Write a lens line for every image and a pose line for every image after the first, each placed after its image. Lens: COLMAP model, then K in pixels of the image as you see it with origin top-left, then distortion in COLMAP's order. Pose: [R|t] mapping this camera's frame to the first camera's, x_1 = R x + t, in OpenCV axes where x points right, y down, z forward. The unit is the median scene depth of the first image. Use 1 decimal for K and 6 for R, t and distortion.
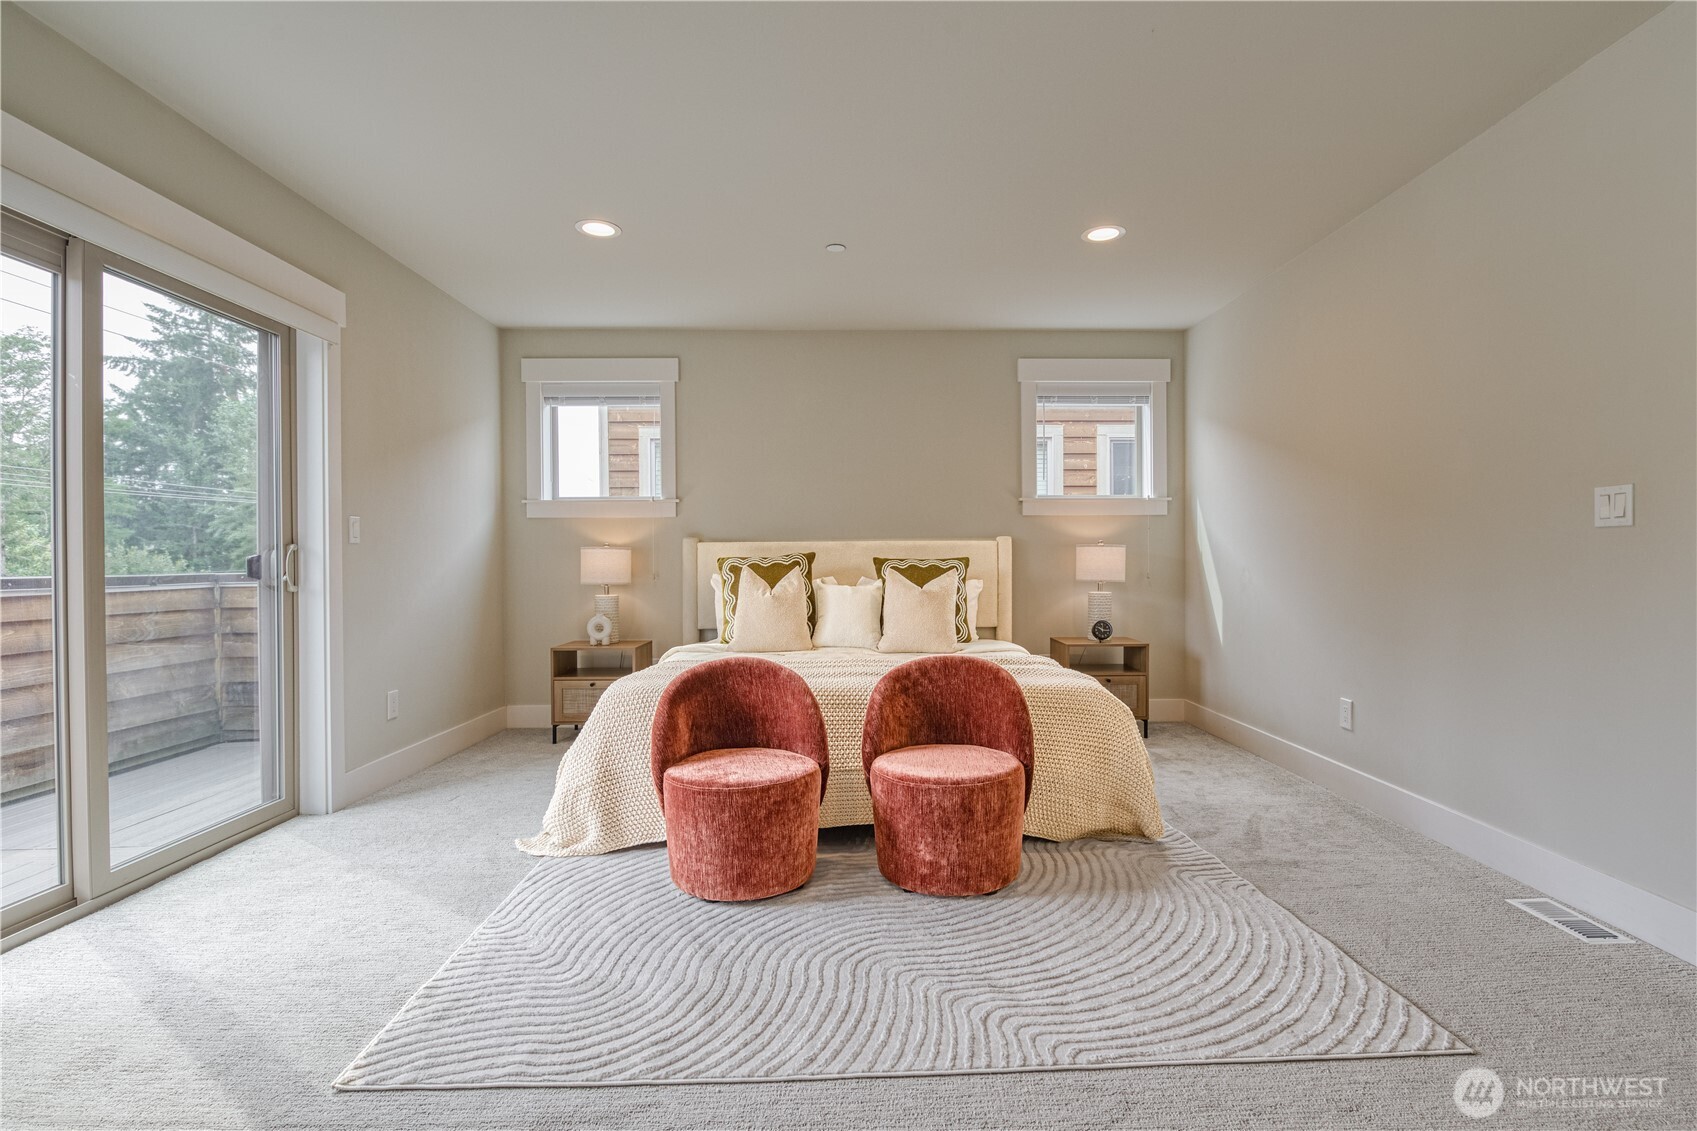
lens RADIAL K [[802.8, 0, 840.4], [0, 802.8, 568.2], [0, 0, 1]] dist [-0.001751, -0.000784]
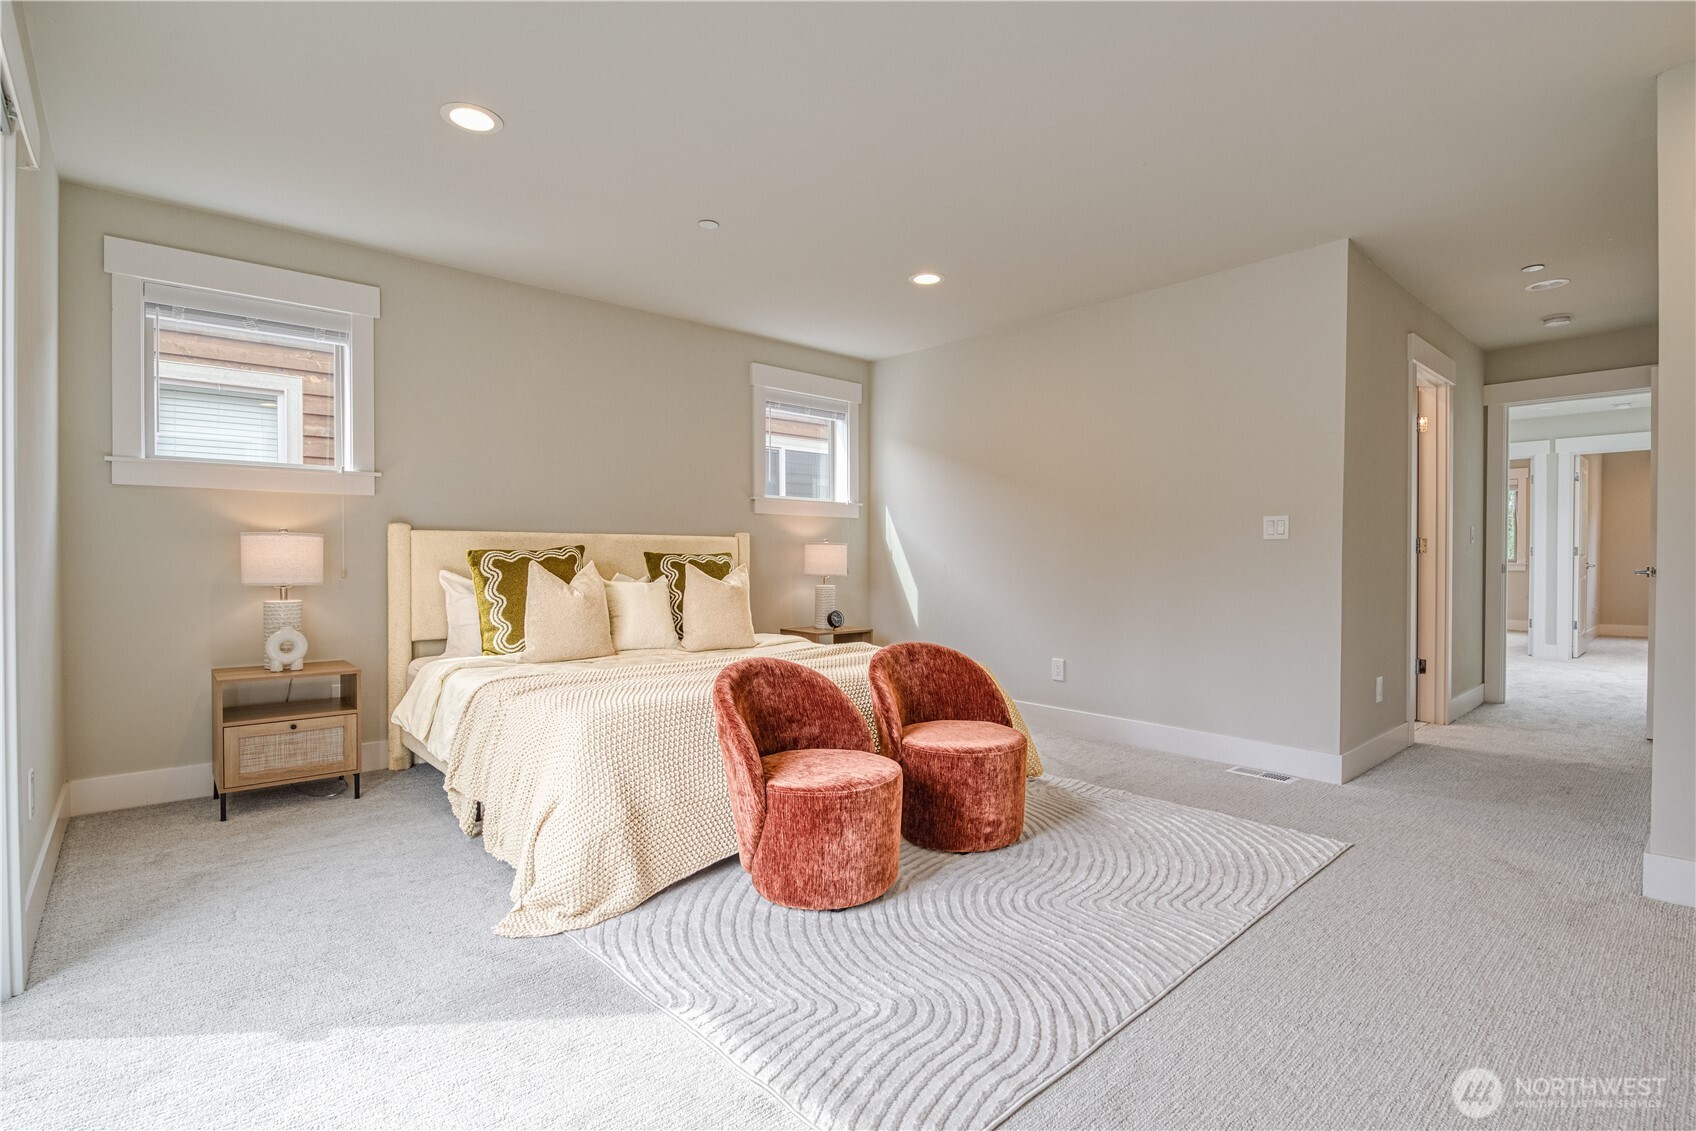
lens RADIAL K [[809.9, 0, 848.0], [0, 809.9, 565.5], [0, 0, 1]] dist [0.004874, -0.010653]
pose [[0.754101, 0.000718, 0.656758, -0.409245], [-0.000849, 1.000000, -0.000118, 0.002269], [-0.656758, -0.000469, 0.754101, 0.137944]]
